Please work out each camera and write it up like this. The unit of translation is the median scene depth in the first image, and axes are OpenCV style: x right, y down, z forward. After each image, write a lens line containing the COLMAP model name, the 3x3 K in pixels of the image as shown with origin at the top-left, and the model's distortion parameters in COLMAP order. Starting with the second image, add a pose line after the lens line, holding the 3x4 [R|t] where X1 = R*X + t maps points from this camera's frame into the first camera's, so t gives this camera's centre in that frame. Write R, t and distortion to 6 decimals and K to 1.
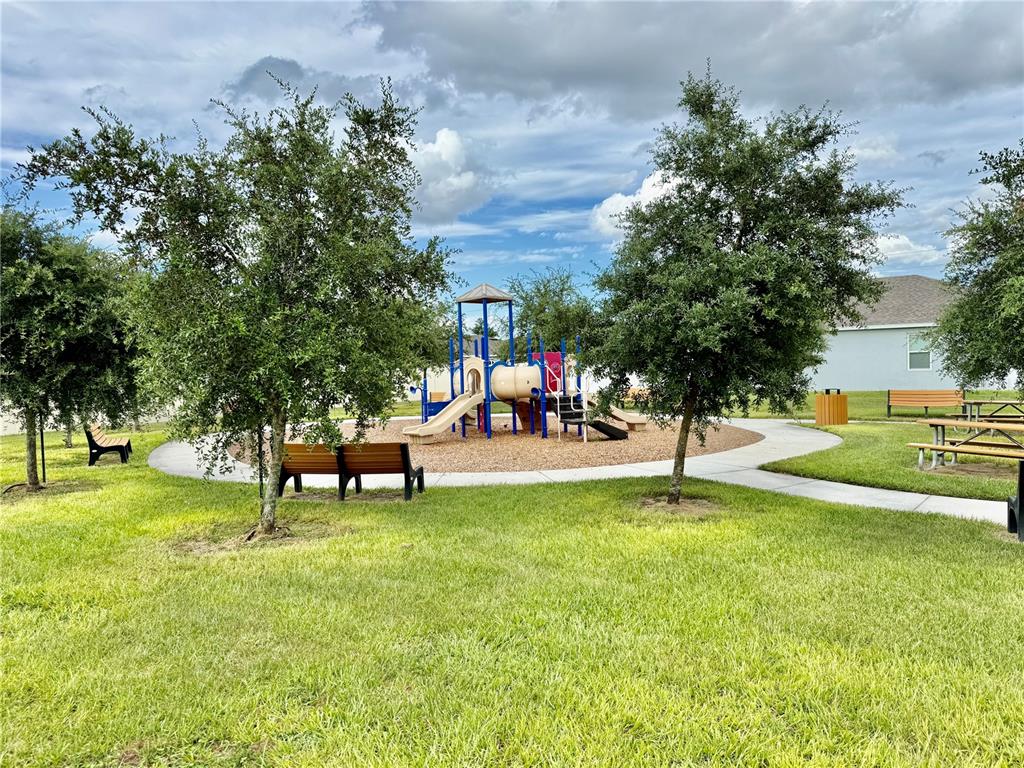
lens RADIAL K [[720.8, 0, 525.5], [0, 720.8, 386.0], [0, 0, 1]] dist [0.031996, -0.047104]
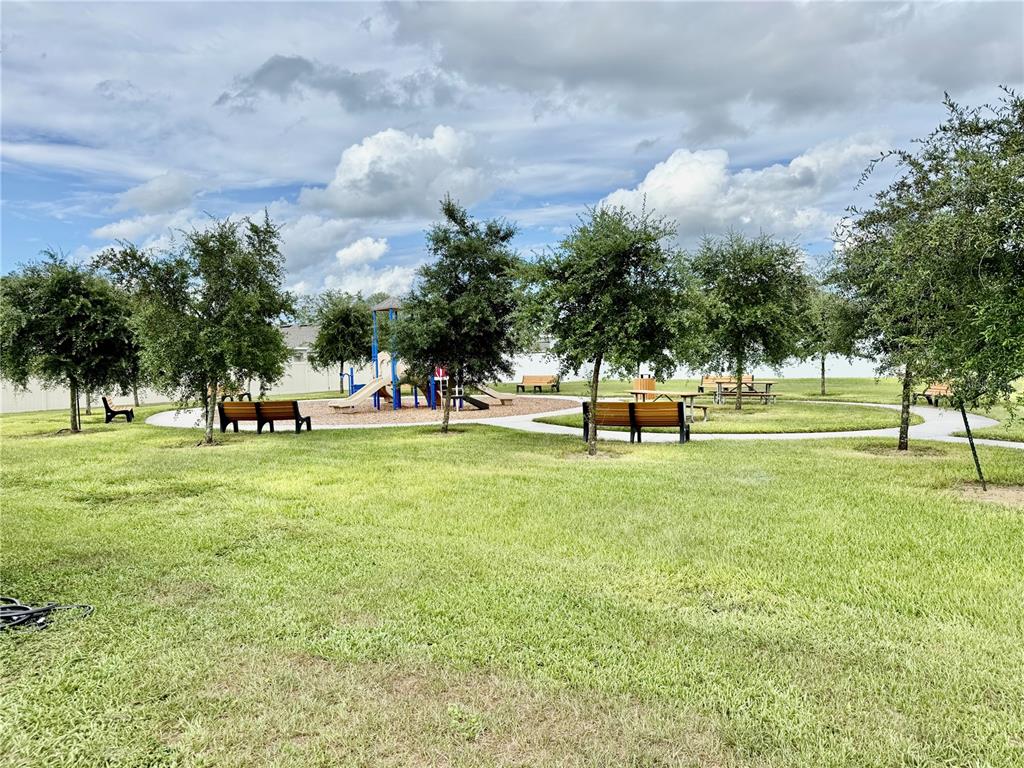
lens RADIAL K [[720.8, 0, 526.2], [0, 720.8, 382.4], [0, 0, 1]] dist [0.031996, -0.047104]
pose [[0.999995, 0.001047, 0.002991, 0.381126], [-0.001056, 0.999995, 0.003091, 0.028796], [-0.002988, -0.003094, 0.999991, -0.728424]]
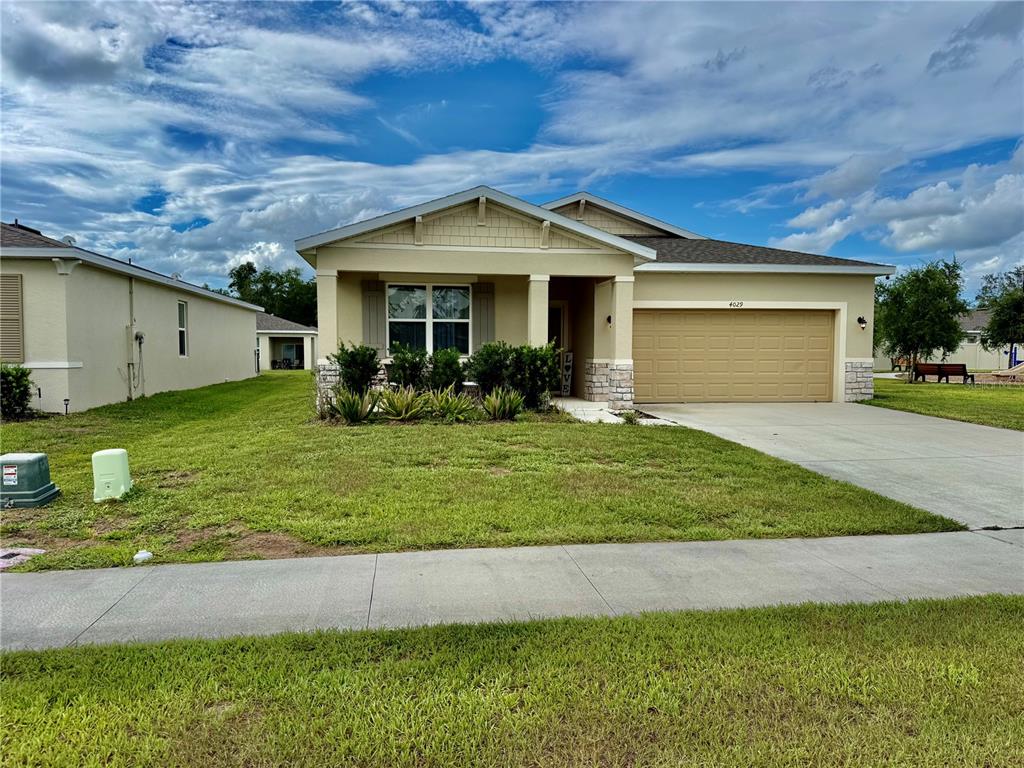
lens RADIAL K [[720.8, 0, 508.2], [0, 720.8, 399.3], [0, 0, 1]] dist [0.031996, -0.047104]
pose [[0.640842, 0.078639, -0.763634, 0.870009], [-0.039527, 0.996800, 0.069479, 0.089561], [0.766654, -0.014341, 0.641900, -2.200861]]
